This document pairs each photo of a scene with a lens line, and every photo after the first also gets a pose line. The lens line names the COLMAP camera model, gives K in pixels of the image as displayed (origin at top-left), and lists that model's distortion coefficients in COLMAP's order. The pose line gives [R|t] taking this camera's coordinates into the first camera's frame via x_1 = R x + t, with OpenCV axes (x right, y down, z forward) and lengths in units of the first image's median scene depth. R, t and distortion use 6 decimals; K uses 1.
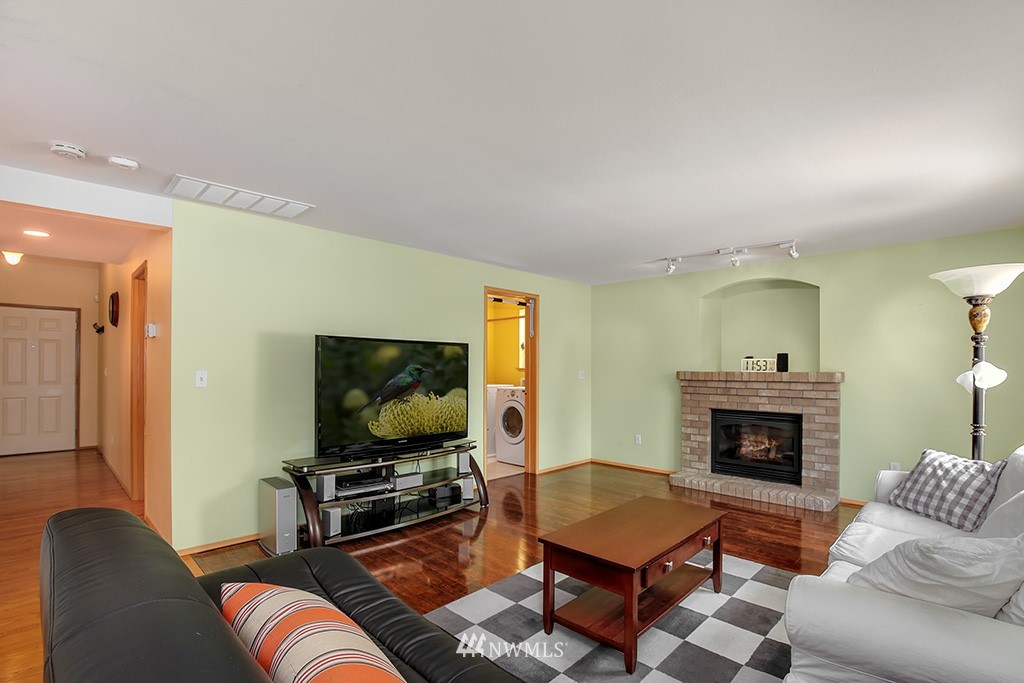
lens RADIAL K [[476.8, 0, 518.4], [0, 476.8, 365.8], [0, 0, 1]] dist [-0.029736, 0.000494]
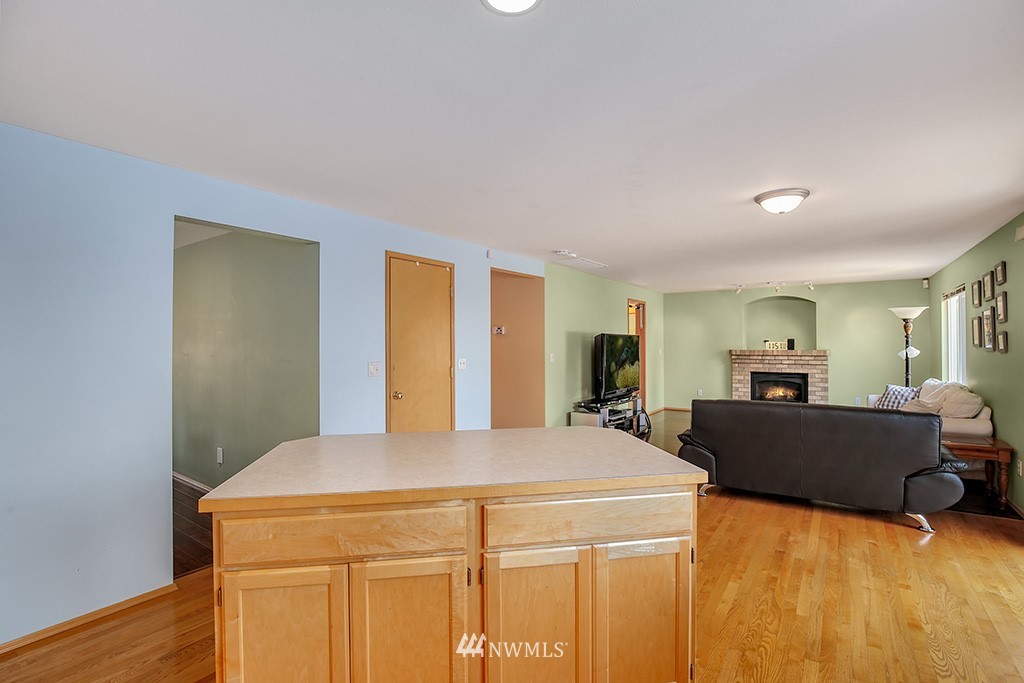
lens RADIAL K [[466.7, 0, 512.1], [0, 466.7, 336.7], [0, 0, 1]] dist [-0.039201, -0.000268]
pose [[0.989140, -0.002788, 0.146949, -0.757104], [0.004065, 0.999957, -0.008389, -0.026685], [-0.146919, 0.008895, 0.989109, -0.555877]]
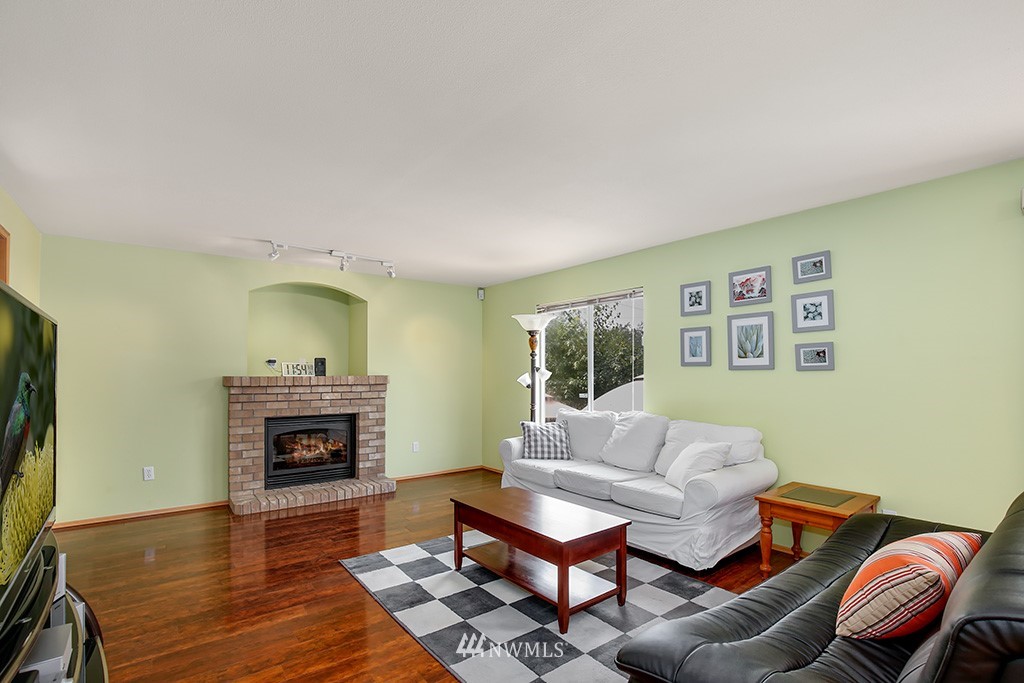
lens RADIAL K [[476.8, 0, 518.4], [0, 476.8, 365.8], [0, 0, 1]] dist [-0.029736, 0.000494]
pose [[0.138215, 0.012822, 0.990319, -0.460935], [-0.002586, 0.999917, -0.012585, 0.002956], [-0.990399, -0.000822, 0.138237, 0.460205]]
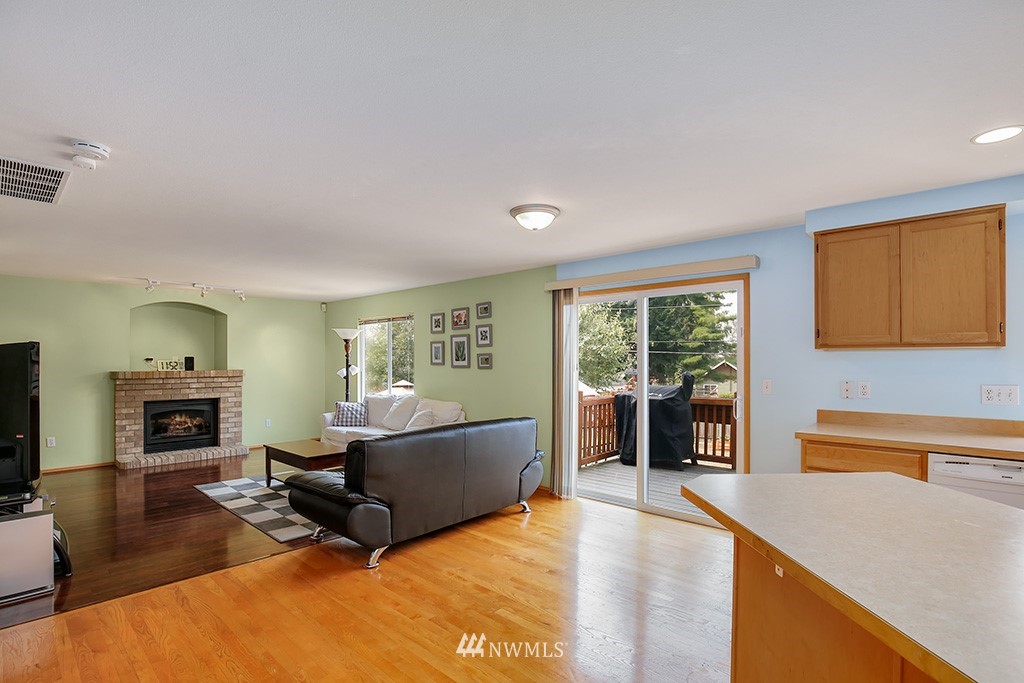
lens RADIAL K [[481.7, 0, 516.5], [0, 481.7, 359.3], [0, 0, 1]] dist [-0.029584, 0.000541]
pose [[-0.033554, 0.001240, 0.999436, -0.953438], [-0.003758, 0.999992, -0.001367, -0.023033], [-0.999430, -0.003802, -0.033549, 0.093278]]
